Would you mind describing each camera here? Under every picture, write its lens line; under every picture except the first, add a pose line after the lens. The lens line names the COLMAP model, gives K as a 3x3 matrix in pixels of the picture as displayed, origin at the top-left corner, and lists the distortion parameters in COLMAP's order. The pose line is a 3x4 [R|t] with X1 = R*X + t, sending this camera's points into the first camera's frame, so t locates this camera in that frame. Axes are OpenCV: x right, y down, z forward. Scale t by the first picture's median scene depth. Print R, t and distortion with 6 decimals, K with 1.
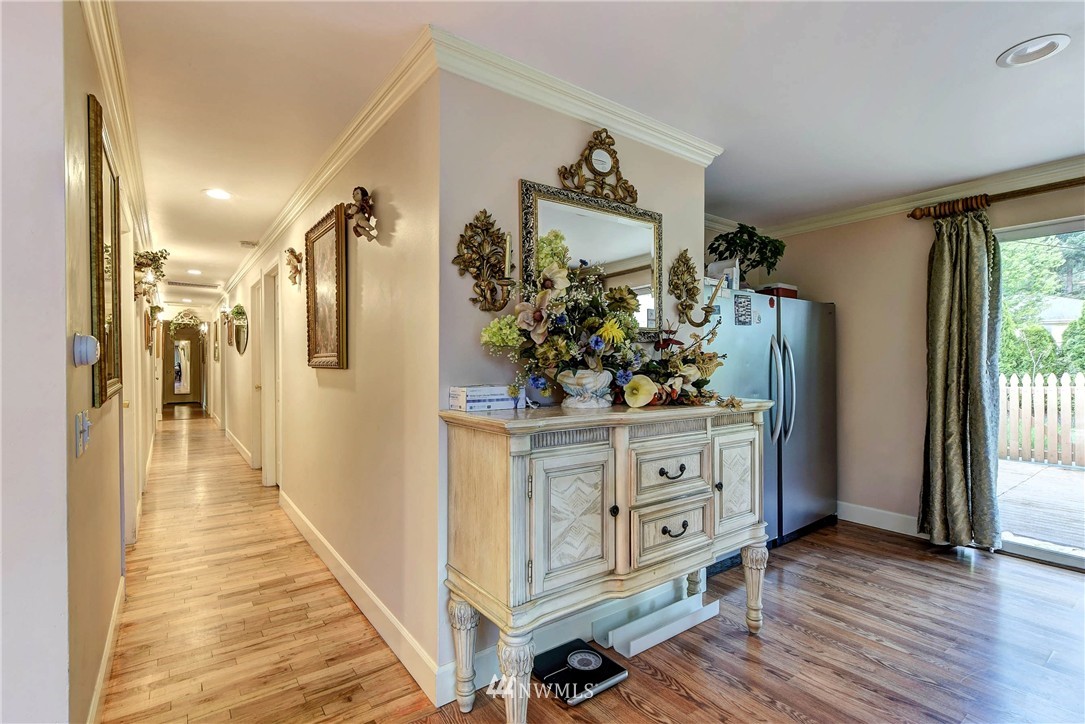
lens RADIAL K [[505.0, 0, 536.0], [0, 505.0, 359.5], [0, 0, 1]] dist [-0.002727, -0.000245]
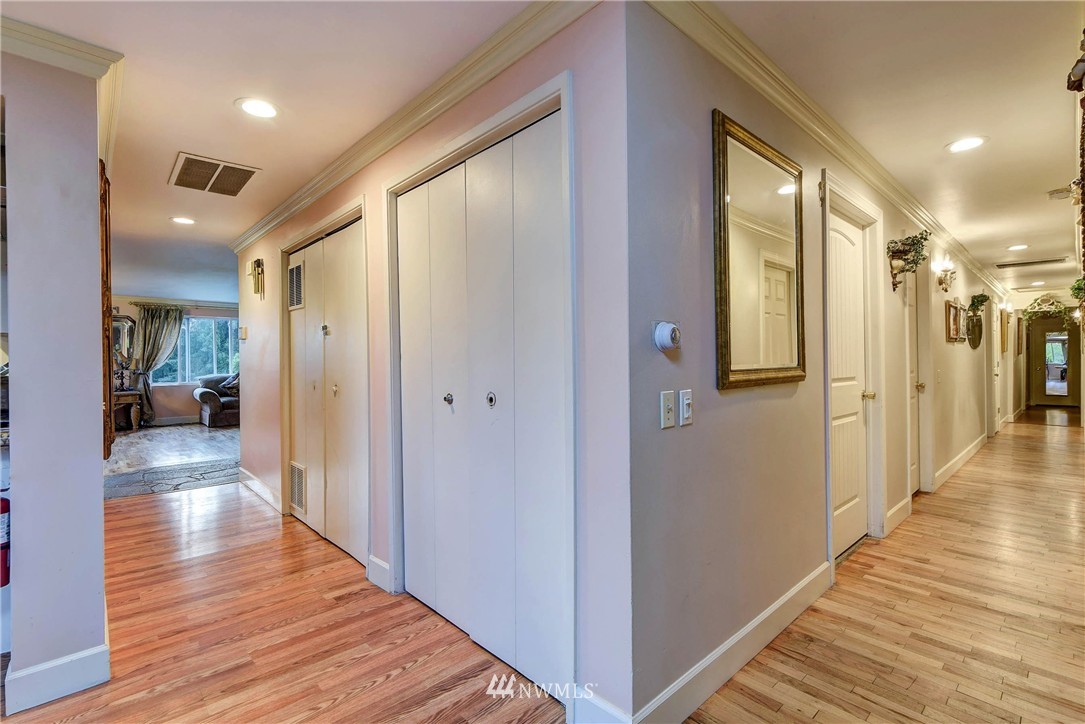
lens RADIAL K [[490.7, 0, 546.8], [0, 490.7, 364.1], [0, 0, 1]] dist [-0.000044, -0.001256]
pose [[0.111040, 0.004353, -0.993806, 0.097310], [0.008860, 0.999946, 0.005369, 0.018738], [0.993776, -0.009401, 0.110995, 0.312785]]
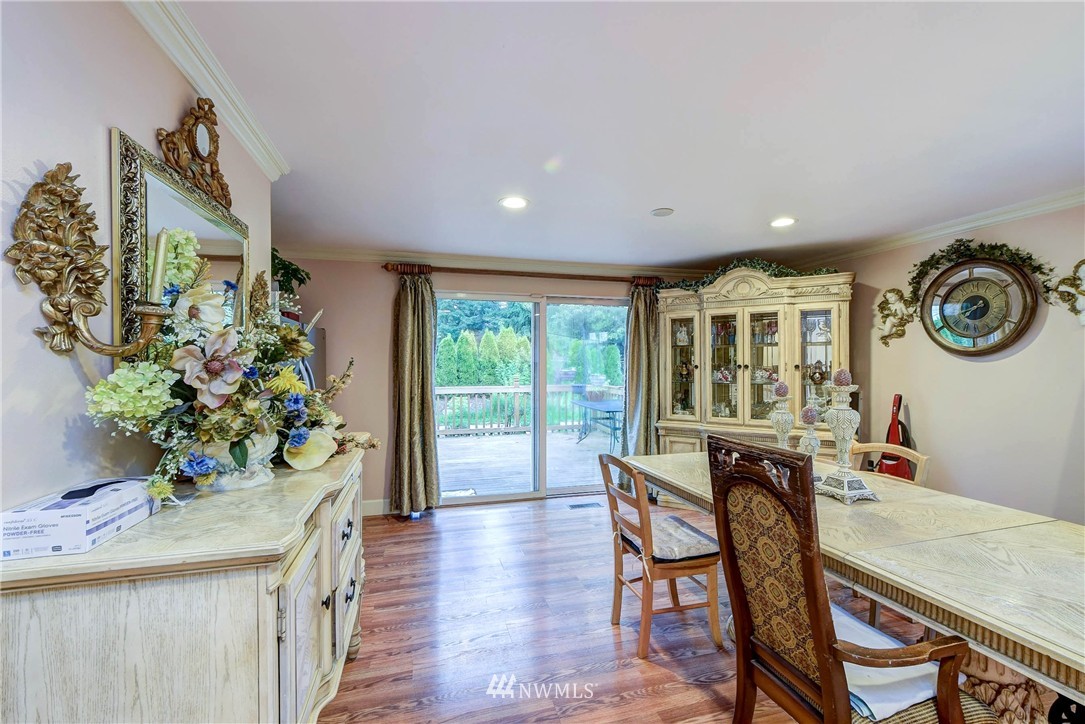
lens RADIAL K [[459.1, 0, 544.8], [0, 459.1, 360.3], [0, 0, 1]] dist [-0.001414, -0.000171]
pose [[0.359536, -0.000008, 0.933131, -0.268655], [-0.002736, 0.999996, 0.001062, -0.064445], [-0.933127, -0.002935, 0.359535, 0.251699]]
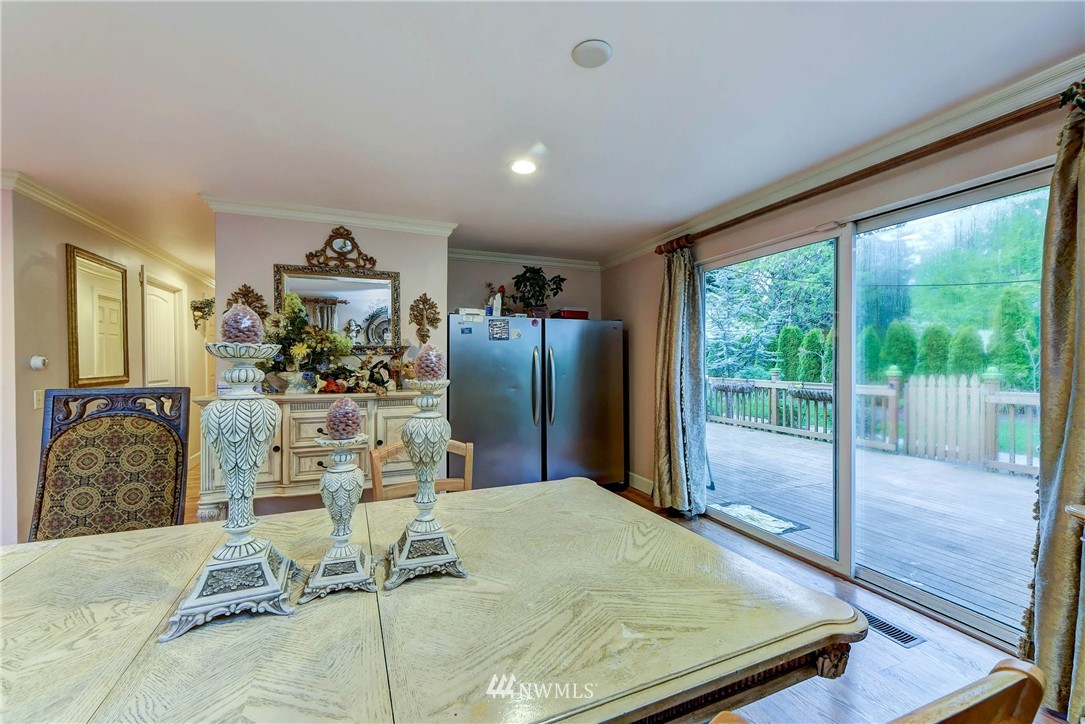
lens RADIAL K [[450.7, 0, 550.2], [0, 450.7, 367.0], [0, 0, 1]] dist [0.002047, -0.000171]
pose [[0.968394, 0.001004, -0.249423, 0.990685], [0.002718, 0.999890, 0.014578, -0.013213], [0.249411, -0.014795, 0.968285, -0.224460]]
